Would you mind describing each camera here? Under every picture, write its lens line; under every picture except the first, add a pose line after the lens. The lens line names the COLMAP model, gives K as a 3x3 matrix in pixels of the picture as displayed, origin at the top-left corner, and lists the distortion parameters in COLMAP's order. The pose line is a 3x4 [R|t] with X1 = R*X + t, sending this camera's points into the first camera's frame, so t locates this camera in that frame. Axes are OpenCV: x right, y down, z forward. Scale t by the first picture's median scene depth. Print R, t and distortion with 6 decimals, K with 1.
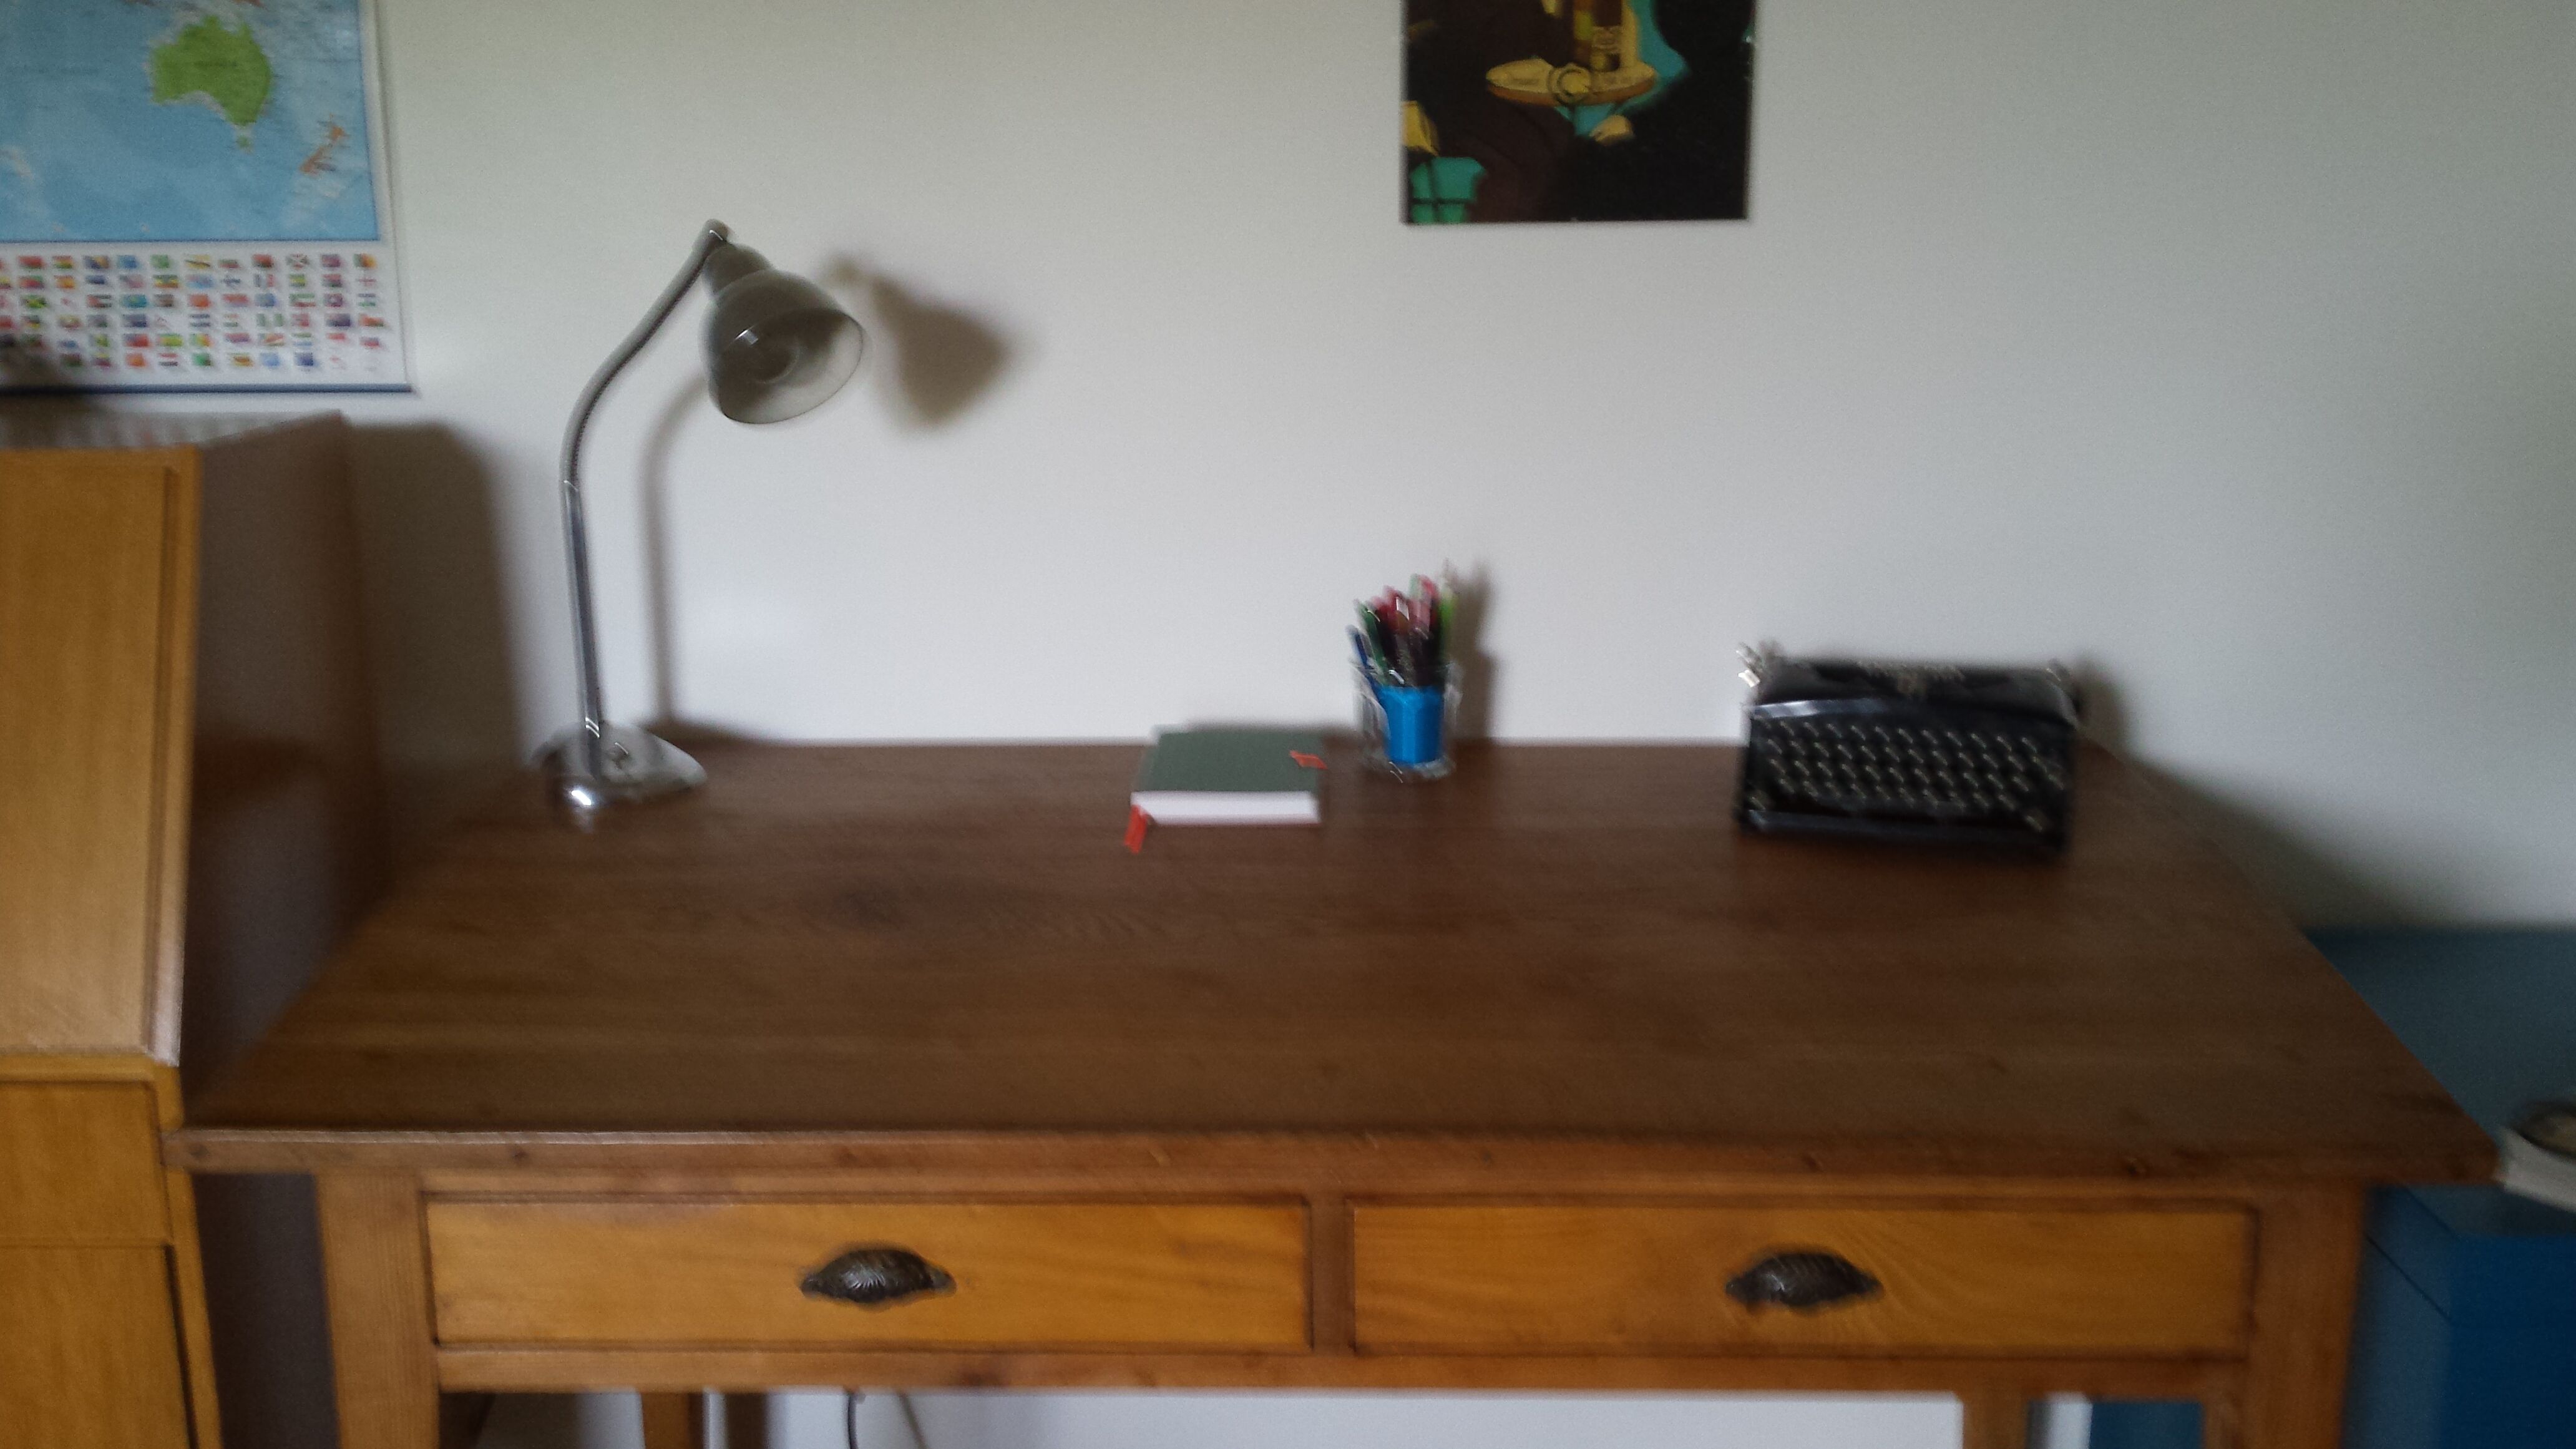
lens RADIAL K [[2492.0, 0, 1281.7], [0, 2492.0, 745.0], [0, 0, 1]] dist [0.088951, -0.145183]
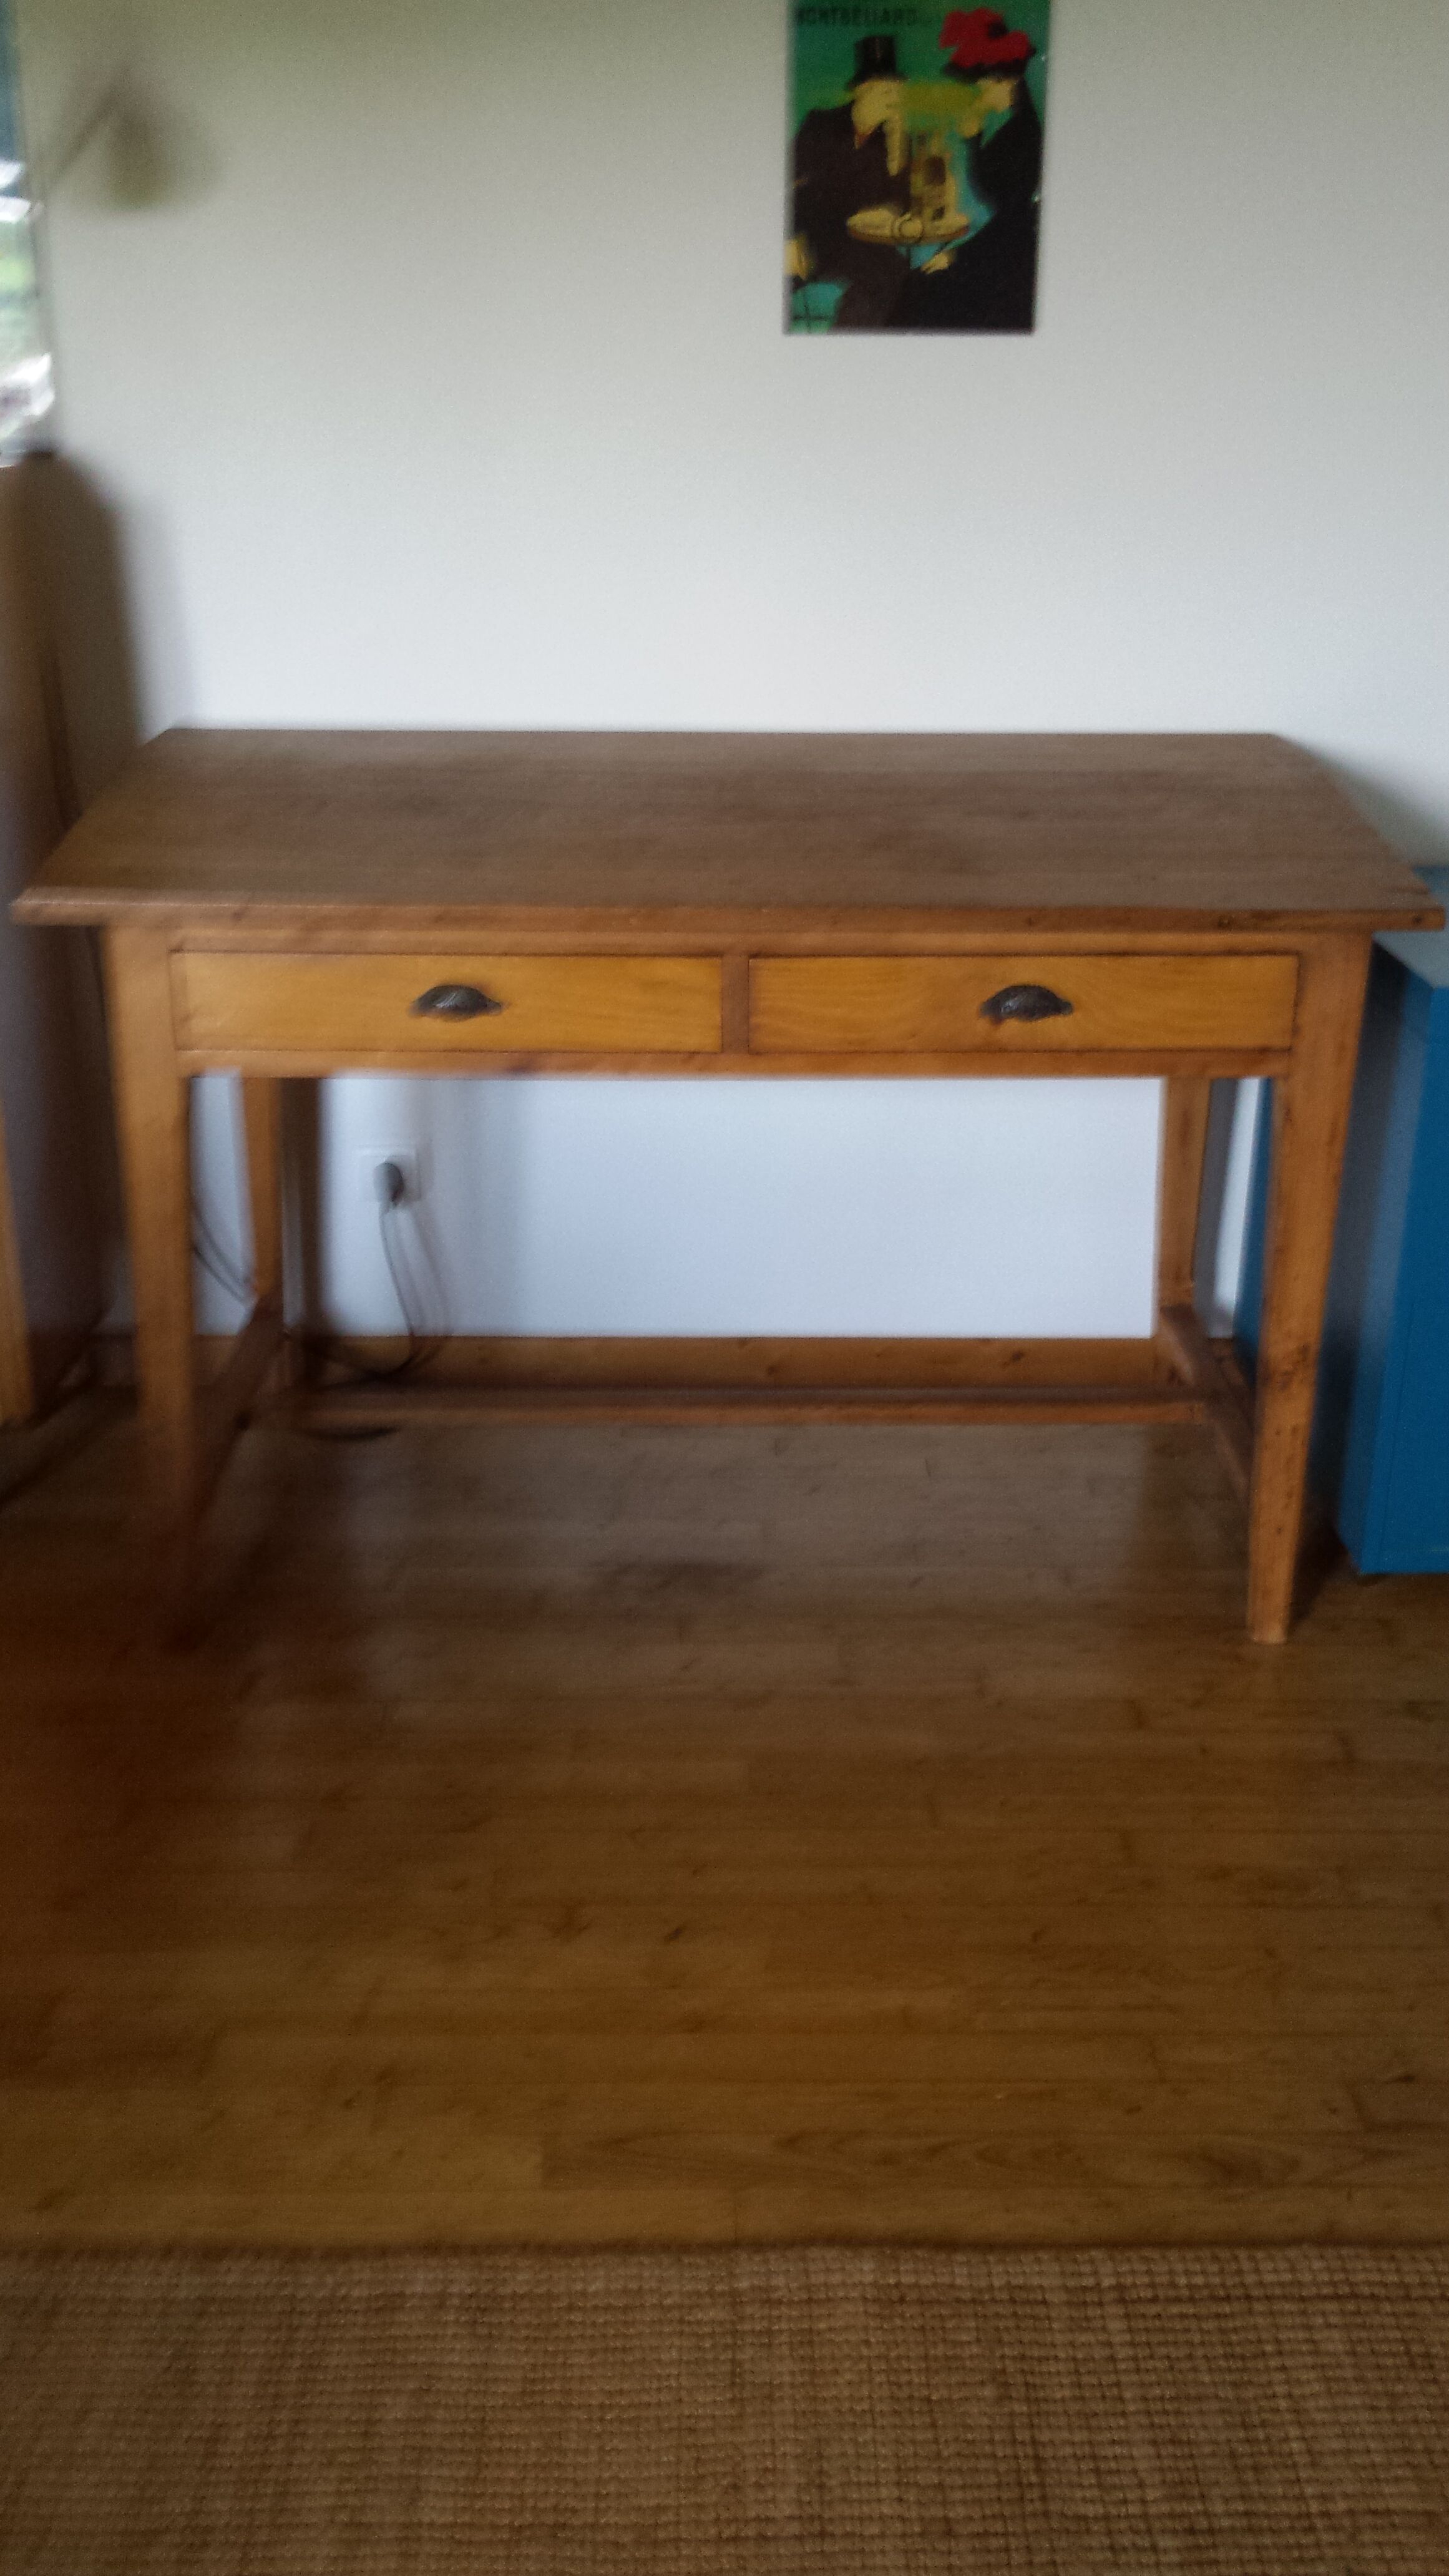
lens RADIAL K [[2492.0, 0, 693.6], [0, 2492.0, 1386.9], [0, 0, 1]] dist [0.088951, -0.145183]
pose [[0.999585, 0.003649, 0.028559, -0.048394], [-0.008074, 0.987661, 0.156399, 0.180413], [-0.027635, -0.156565, 0.987281, -0.560642]]
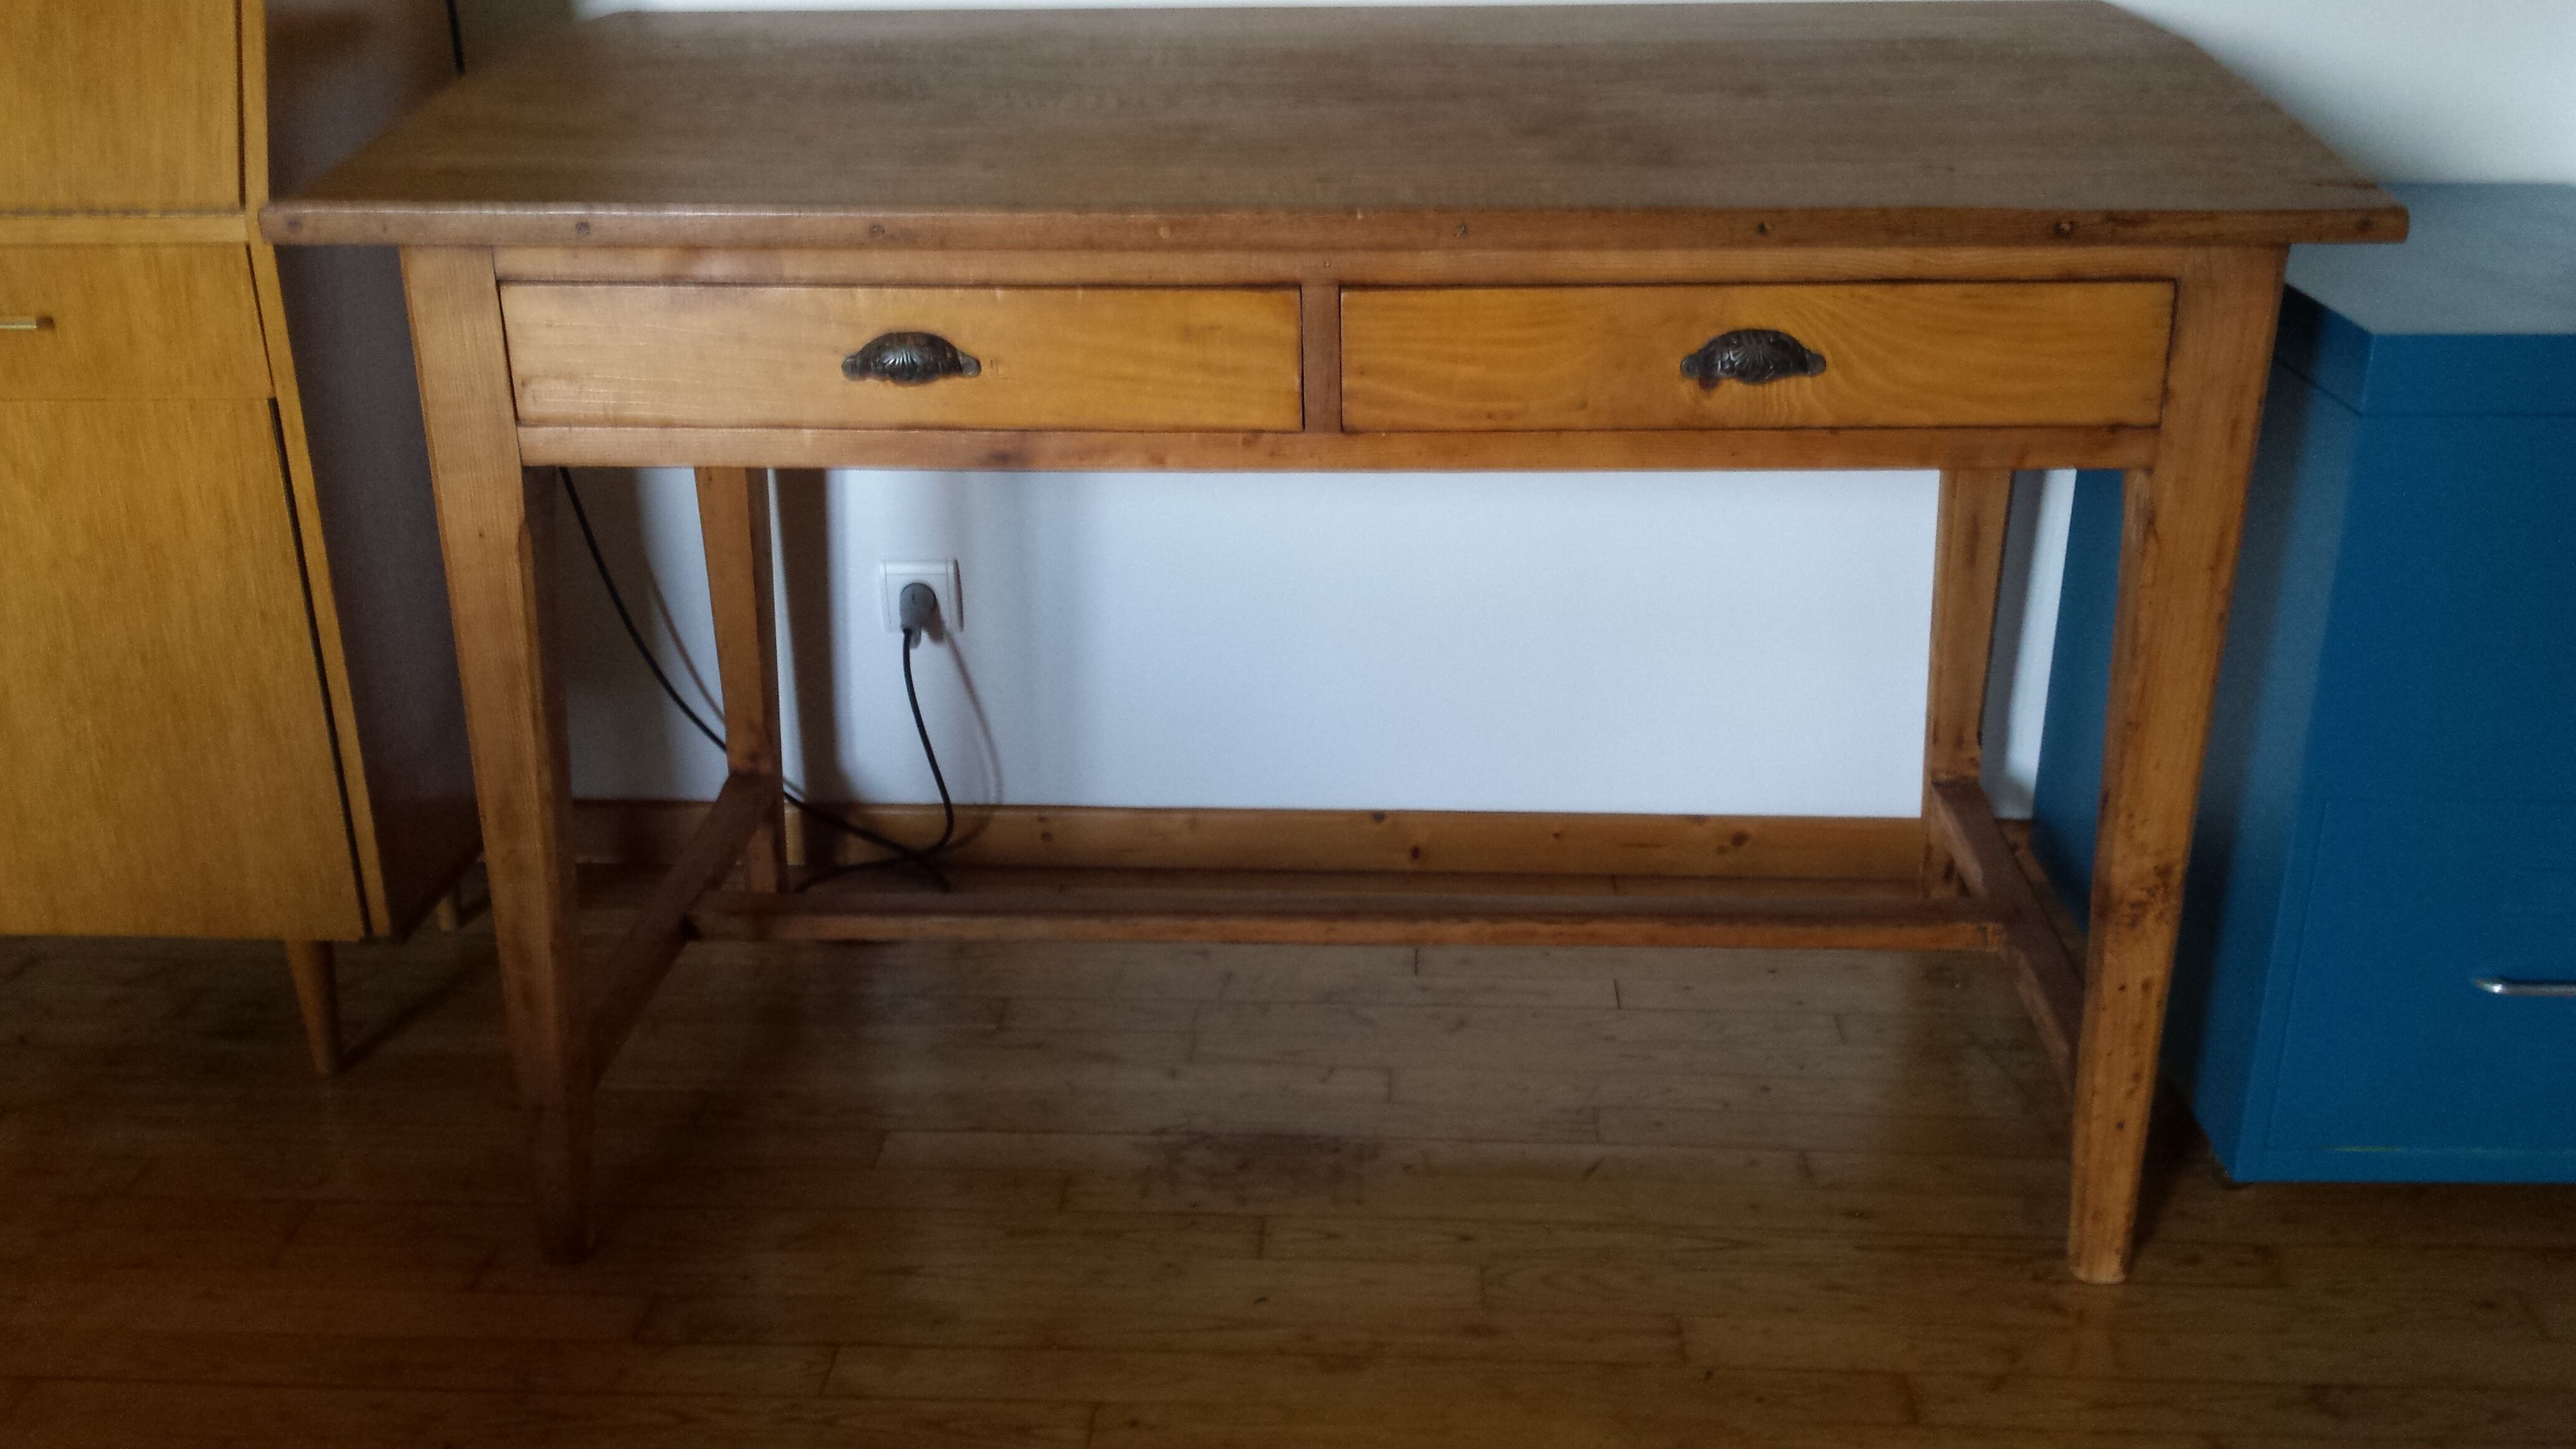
lens RADIAL K [[2492.0, 0, 1265.5], [0, 2492.0, 811.1], [0, 0, 1]] dist [0.088951, -0.145183]
pose [[0.999478, 0.009906, -0.030750, 0.026630], [-0.004632, 0.985933, 0.167075, 0.197509], [0.031972, -0.166845, 0.985465, -0.099938]]
